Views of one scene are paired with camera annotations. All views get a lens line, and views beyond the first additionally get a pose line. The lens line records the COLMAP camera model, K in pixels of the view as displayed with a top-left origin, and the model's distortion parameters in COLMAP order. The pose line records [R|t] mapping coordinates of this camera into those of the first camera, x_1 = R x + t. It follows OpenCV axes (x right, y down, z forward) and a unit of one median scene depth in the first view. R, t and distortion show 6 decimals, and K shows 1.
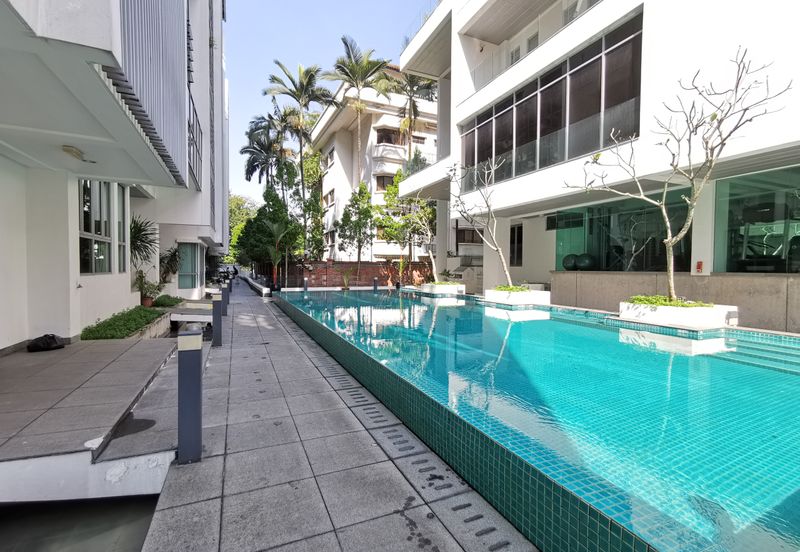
lens RADIAL K [[365.6, 0, 400.0], [0, 365.6, 276.0], [0, 0, 1]] dist [0.001176, 0.000069]
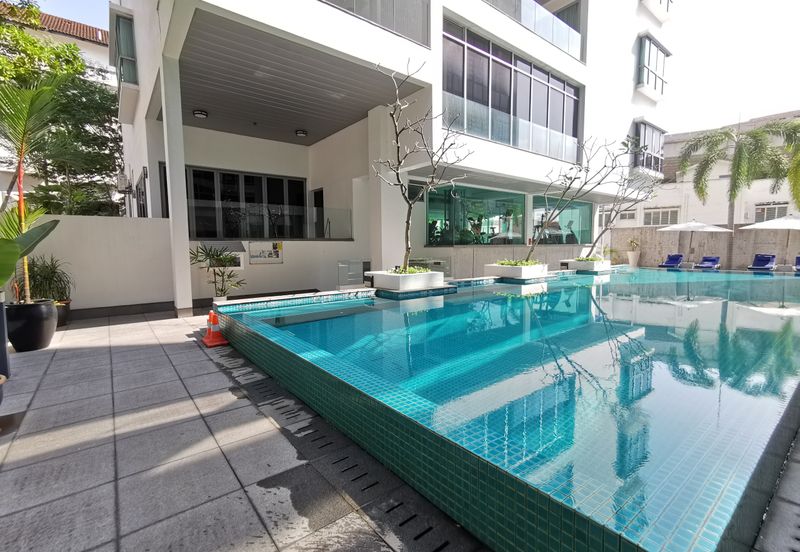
lens RADIAL K [[365.6, 0, 400.0], [0, 365.6, 276.0], [0, 0, 1]] dist [0.001176, 0.000069]
pose [[-0.238865, -0.102245, 0.965655, -0.477964], [0.021253, 0.993653, 0.110466, -0.049824], [-0.970820, 0.046909, -0.235175, 1.339390]]
